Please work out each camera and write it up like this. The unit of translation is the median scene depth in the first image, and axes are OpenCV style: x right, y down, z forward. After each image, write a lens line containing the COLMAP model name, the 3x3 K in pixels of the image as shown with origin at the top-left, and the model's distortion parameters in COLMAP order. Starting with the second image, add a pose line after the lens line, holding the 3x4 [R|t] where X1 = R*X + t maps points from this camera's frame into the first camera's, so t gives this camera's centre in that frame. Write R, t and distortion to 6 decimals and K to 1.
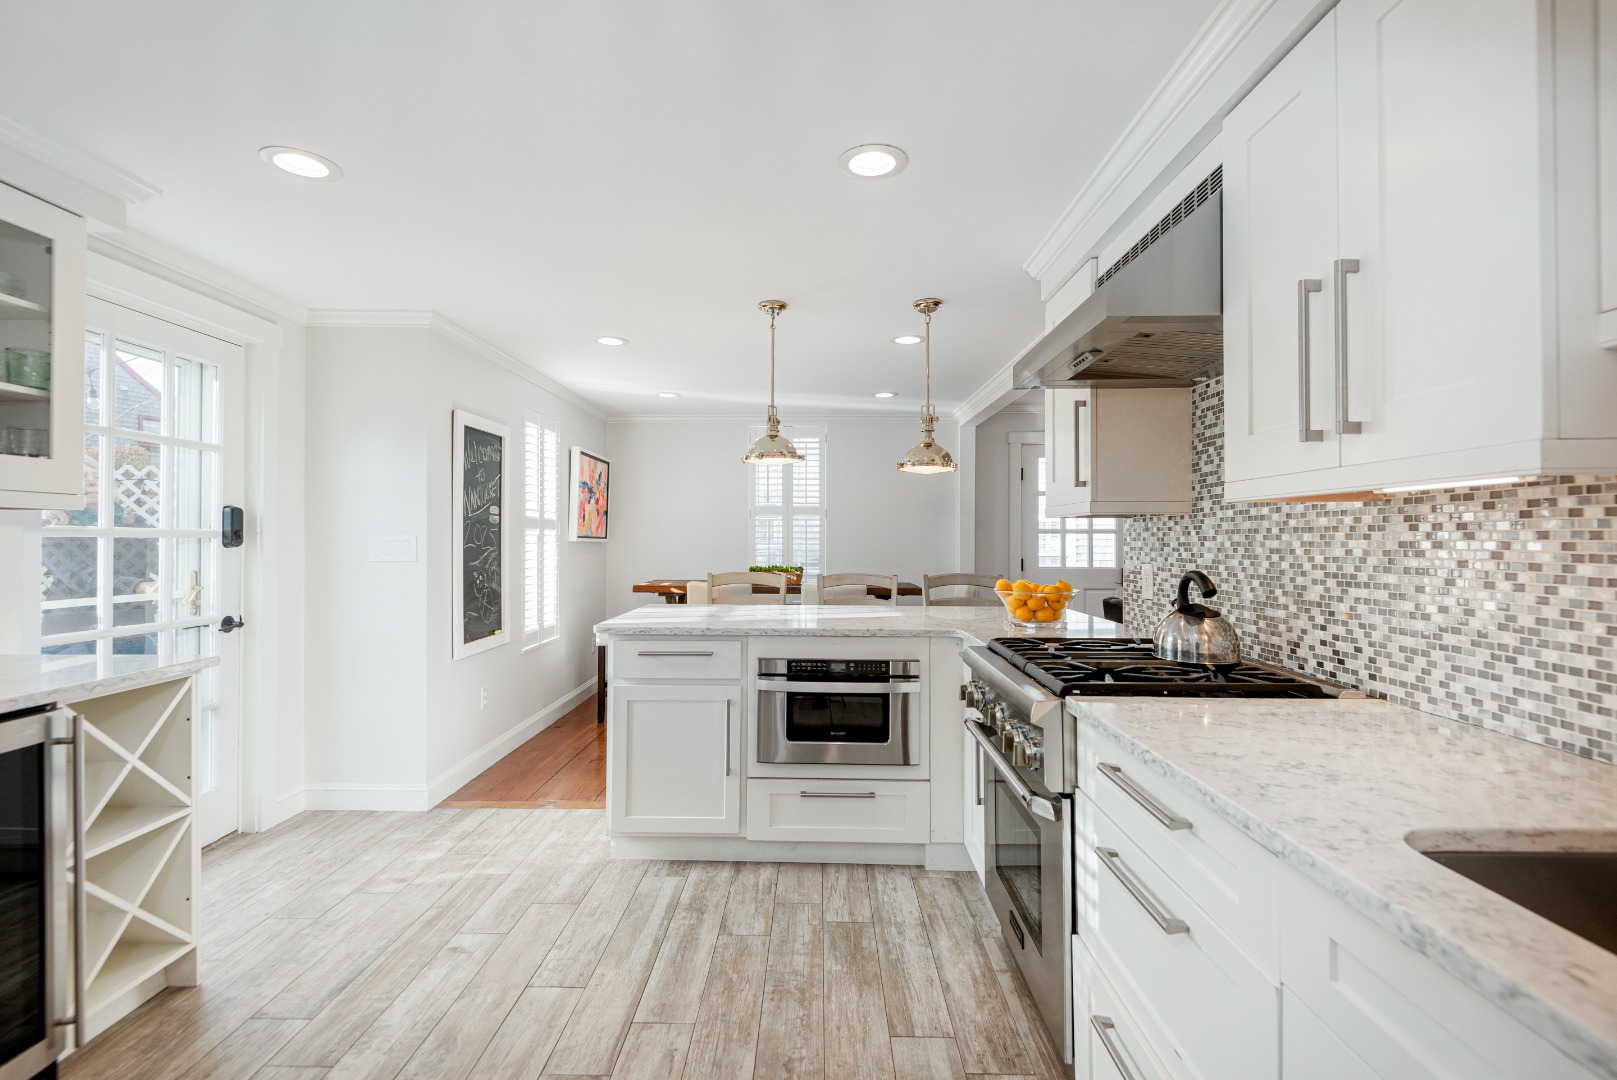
lens RADIAL K [[754.2, 0, 796.7], [0, 754.2, 525.6], [0, 0, 1]] dist [0.046822, -0.029412]
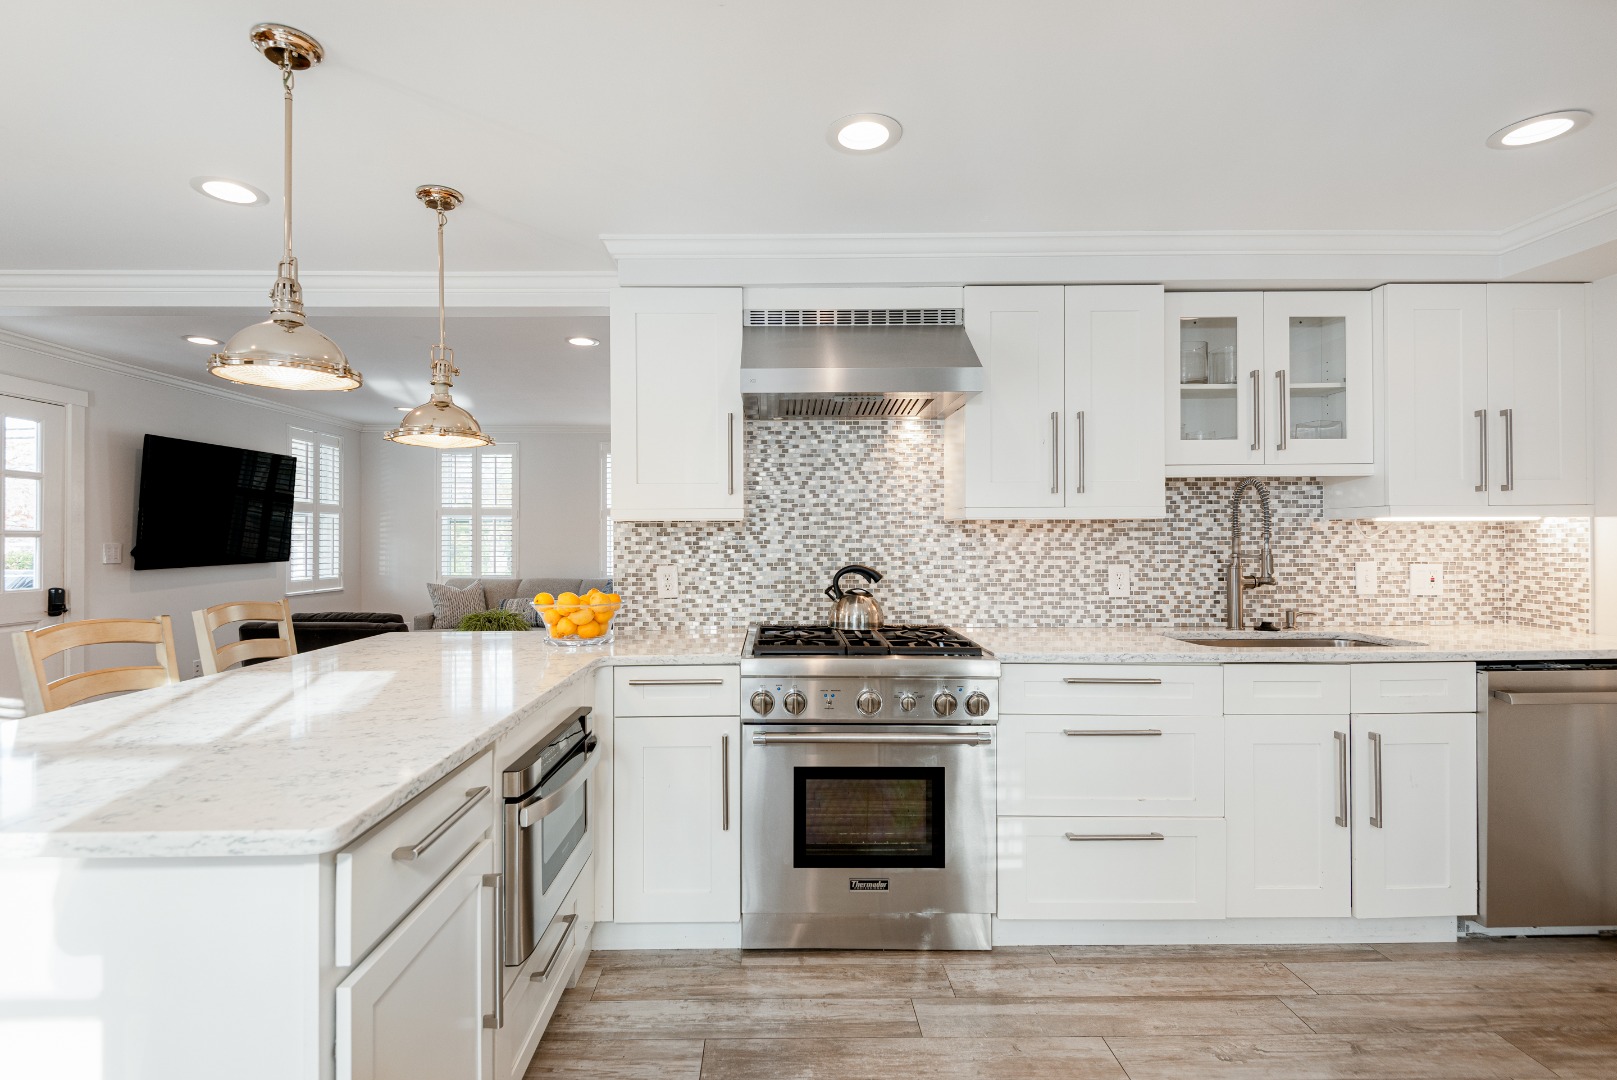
lens RADIAL K [[754.2, 0, 796.7], [0, 754.2, 525.6], [0, 0, 1]] dist [0.046822, -0.029412]
pose [[-0.040581, 0.002823, 0.999172, -0.924758], [-0.012829, 0.999912, -0.003346, -0.008984], [-0.999094, -0.012954, -0.040542, 1.261471]]
